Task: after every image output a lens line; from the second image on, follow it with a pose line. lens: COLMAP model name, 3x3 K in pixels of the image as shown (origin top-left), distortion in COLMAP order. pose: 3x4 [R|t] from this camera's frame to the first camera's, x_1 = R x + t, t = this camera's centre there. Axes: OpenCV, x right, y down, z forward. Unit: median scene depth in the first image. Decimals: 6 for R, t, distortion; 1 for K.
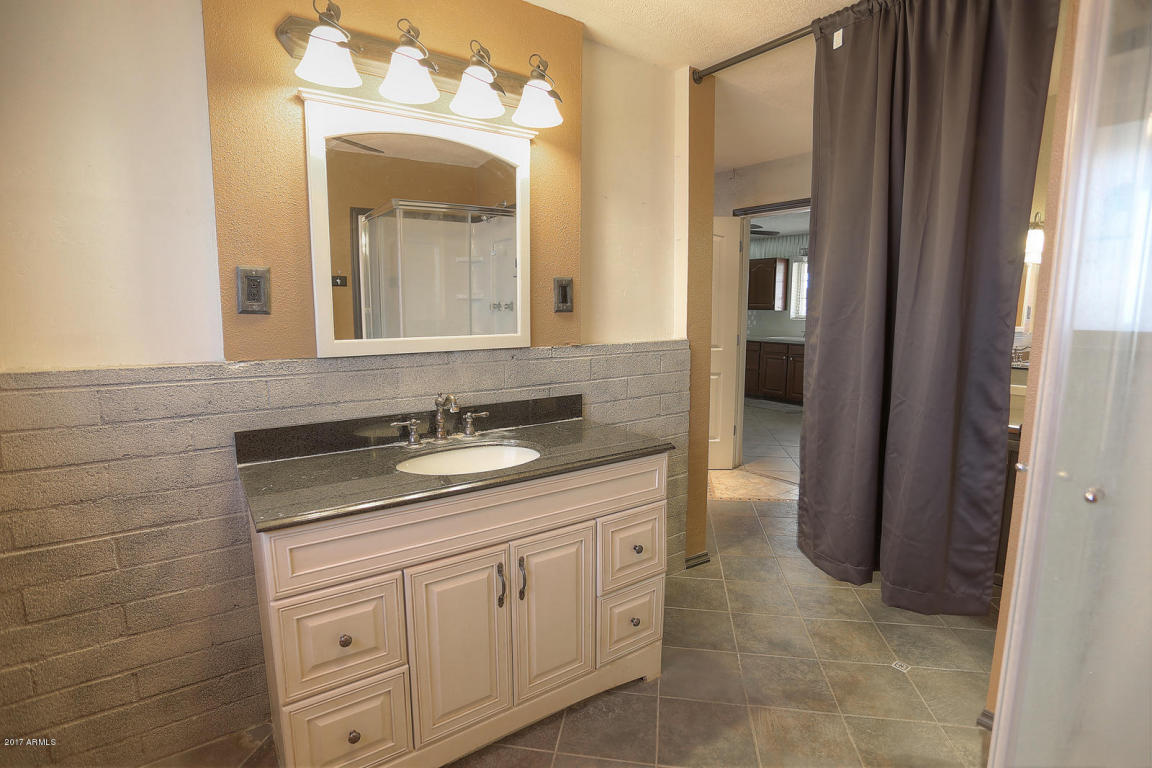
lens RADIAL K [[568.1, 0, 576.4], [0, 568.1, 379.9], [0, 0, 1]] dist [-0.067129, 0.028057]
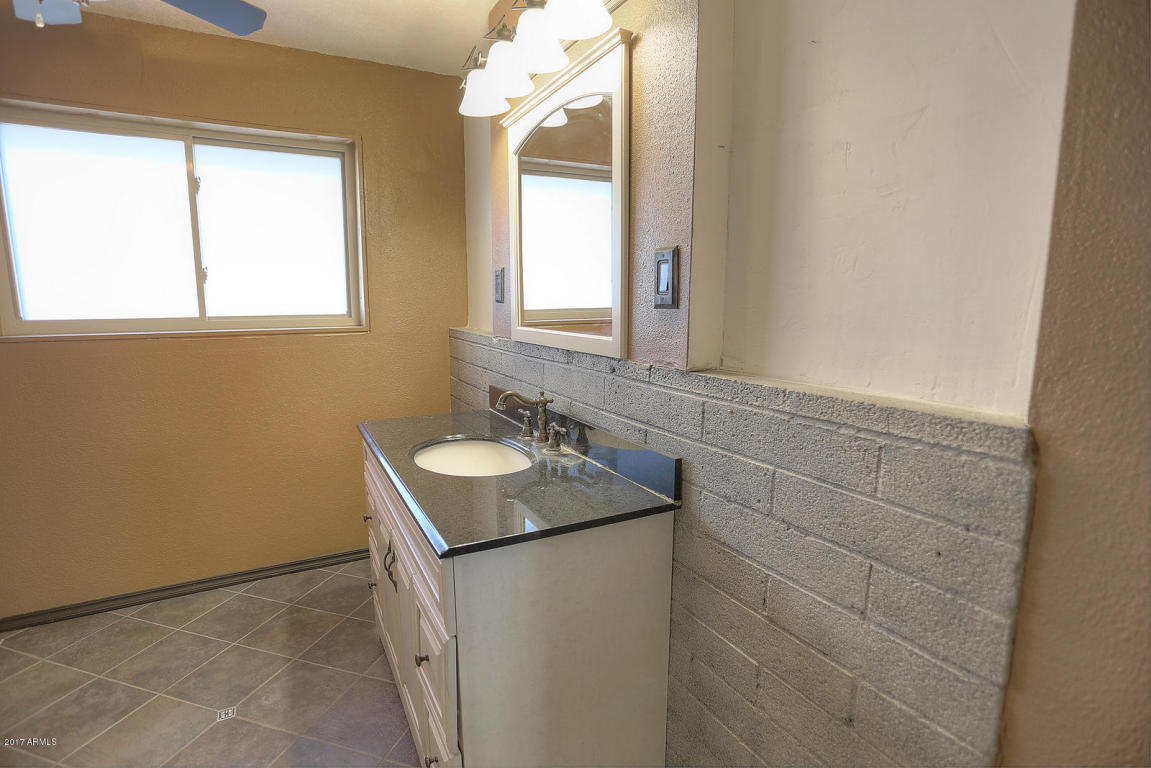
lens RADIAL K [[567.6, 0, 574.6], [0, 567.6, 388.2], [0, 0, 1]] dist [-0.067129, 0.028057]
pose [[-0.112724, 0.151883, -0.981950, 0.557593], [-0.139141, 0.976098, 0.166950, -0.122342], [0.983836, 0.155449, -0.088897, 0.958990]]
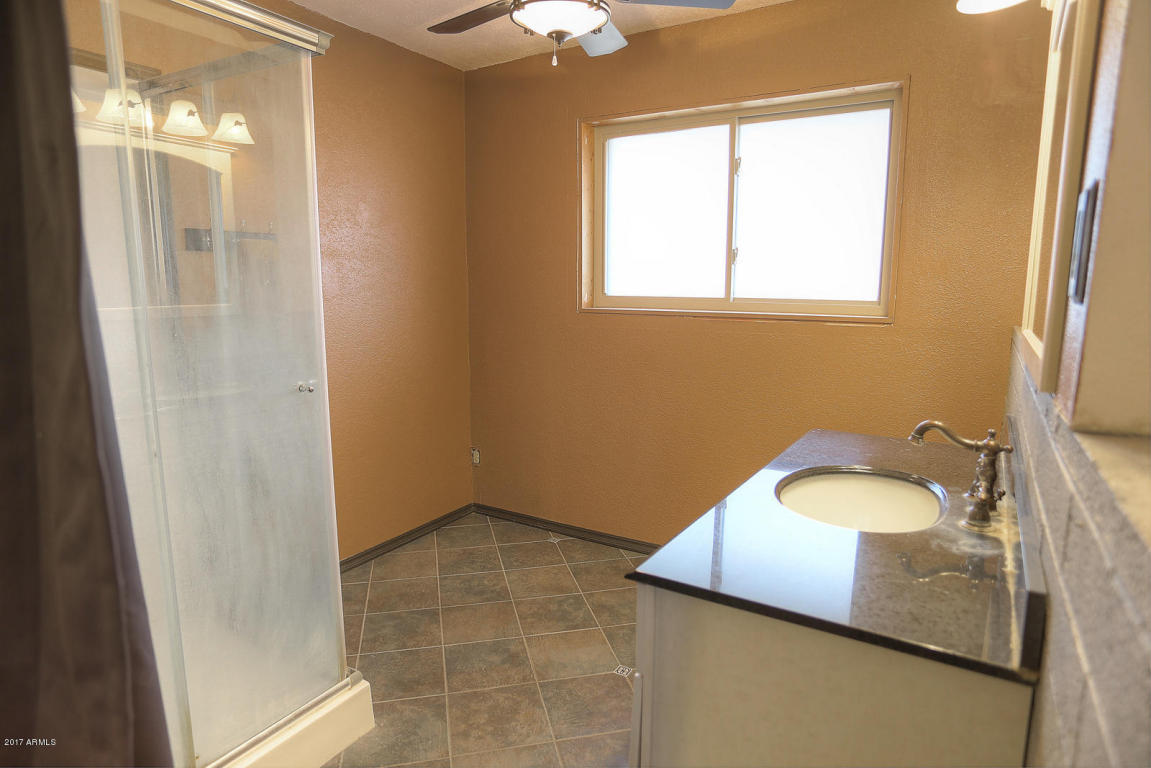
lens RADIAL K [[663.2, 0, 576.2], [0, 663.2, 388.1], [0, 0, 1]] dist [-0.028812, 0.011740]
pose [[-0.912248, 0.059679, -0.405268, 0.359345], [-0.064092, 0.956353, 0.285099, -0.160371], [0.404594, 0.286056, -0.868606, 1.193511]]
